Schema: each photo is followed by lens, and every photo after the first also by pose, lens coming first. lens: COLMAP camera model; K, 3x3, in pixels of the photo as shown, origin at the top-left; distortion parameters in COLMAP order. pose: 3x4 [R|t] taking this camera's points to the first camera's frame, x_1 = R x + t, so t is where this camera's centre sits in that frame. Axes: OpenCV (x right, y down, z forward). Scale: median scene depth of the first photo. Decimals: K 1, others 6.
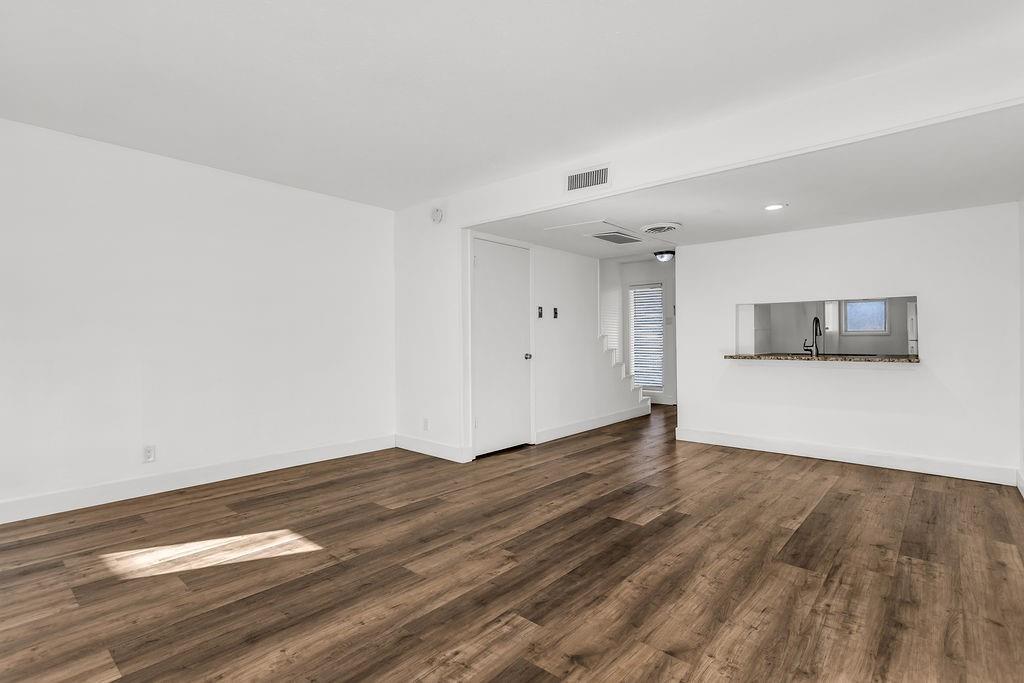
lens RADIAL K [[491.4, 0, 509.9], [0, 491.4, 340.8], [0, 0, 1]] dist [0.000621, 0.000235]
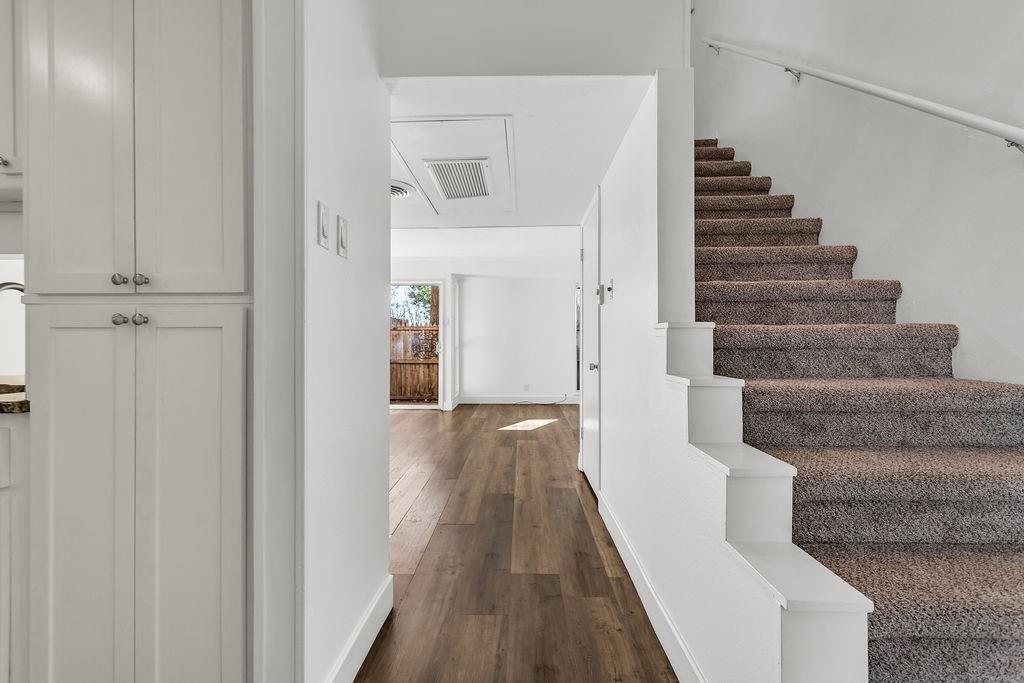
lens RADIAL K [[476.2, 0, 510.4], [0, 476.2, 341.5], [0, 0, 1]] dist [0.001250, -0.000032]
pose [[-0.764639, 0.004578, -0.644442, 0.936151], [0.004369, 0.999989, 0.001921, -0.004575], [0.644444, -0.001347, -0.764651, 2.490202]]
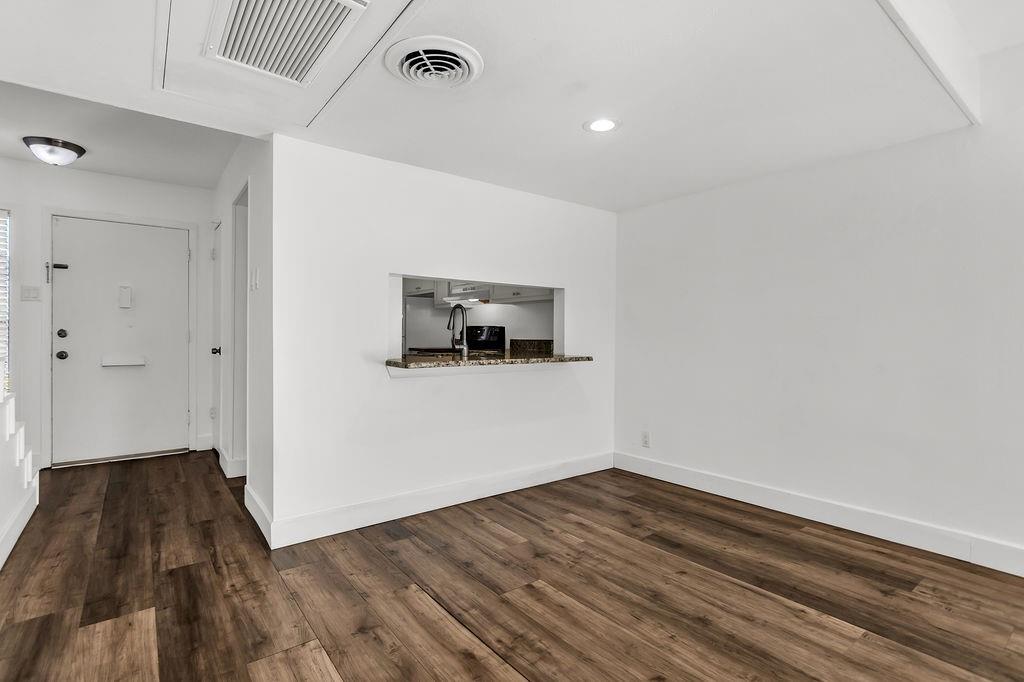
lens RADIAL K [[485.4, 0, 510.7], [0, 485.4, 337.0], [0, 0, 1]] dist [-0.003452, 0.000207]
pose [[0.190978, 0.004436, 0.981584, -0.123828], [-0.001934, 0.999990, -0.004143, 0.005455], [-0.981592, -0.001107, 0.190984, 1.290246]]
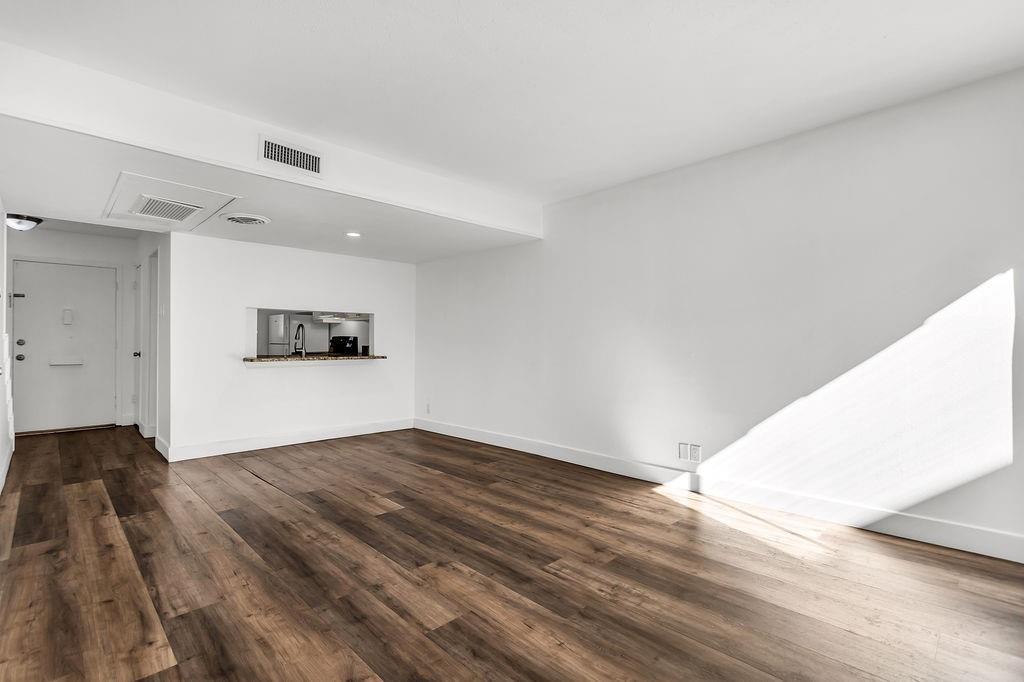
lens RADIAL K [[476.2, 0, 510.4], [0, 476.2, 341.0], [0, 0, 1]] dist [0.001250, -0.000032]
pose [[0.075650, 0.009636, 0.997088, -0.794131], [0.000526, 0.999953, -0.009704, 0.006281], [-0.997134, 0.001258, 0.075642, 0.672342]]
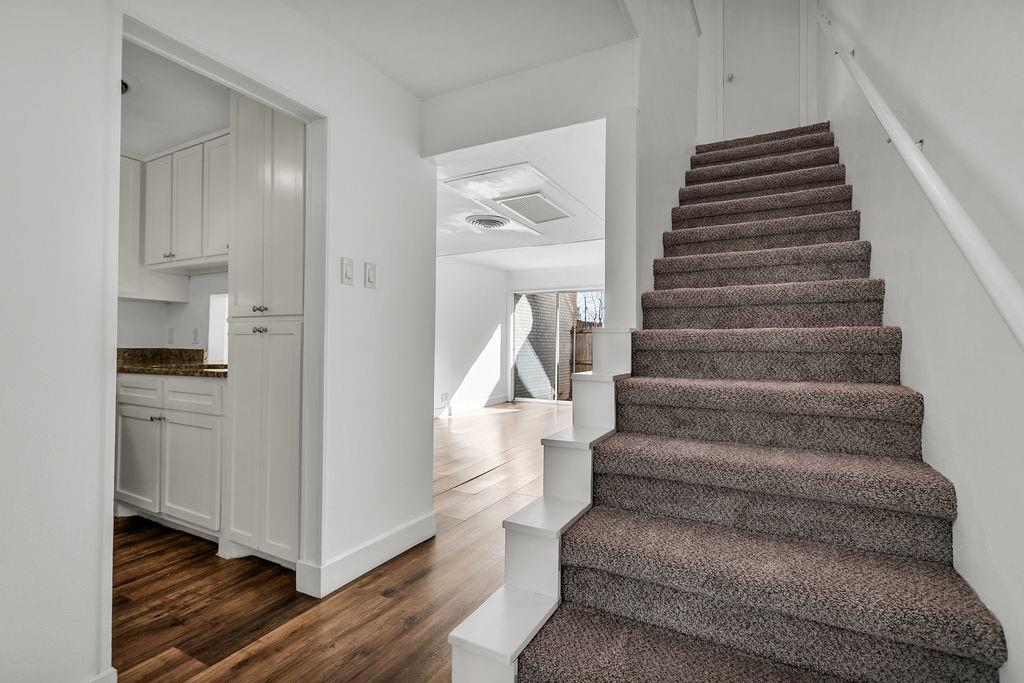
lens RADIAL K [[474.1, 0, 514.3], [0, 474.1, 337.8], [0, 0, 1]] dist [0.001012, 0.000040]
pose [[-0.972778, -0.004264, -0.231698, 0.695165], [-0.001618, 0.999931, -0.011609, -0.003162], [0.231732, -0.010918, -0.972718, 2.809384]]
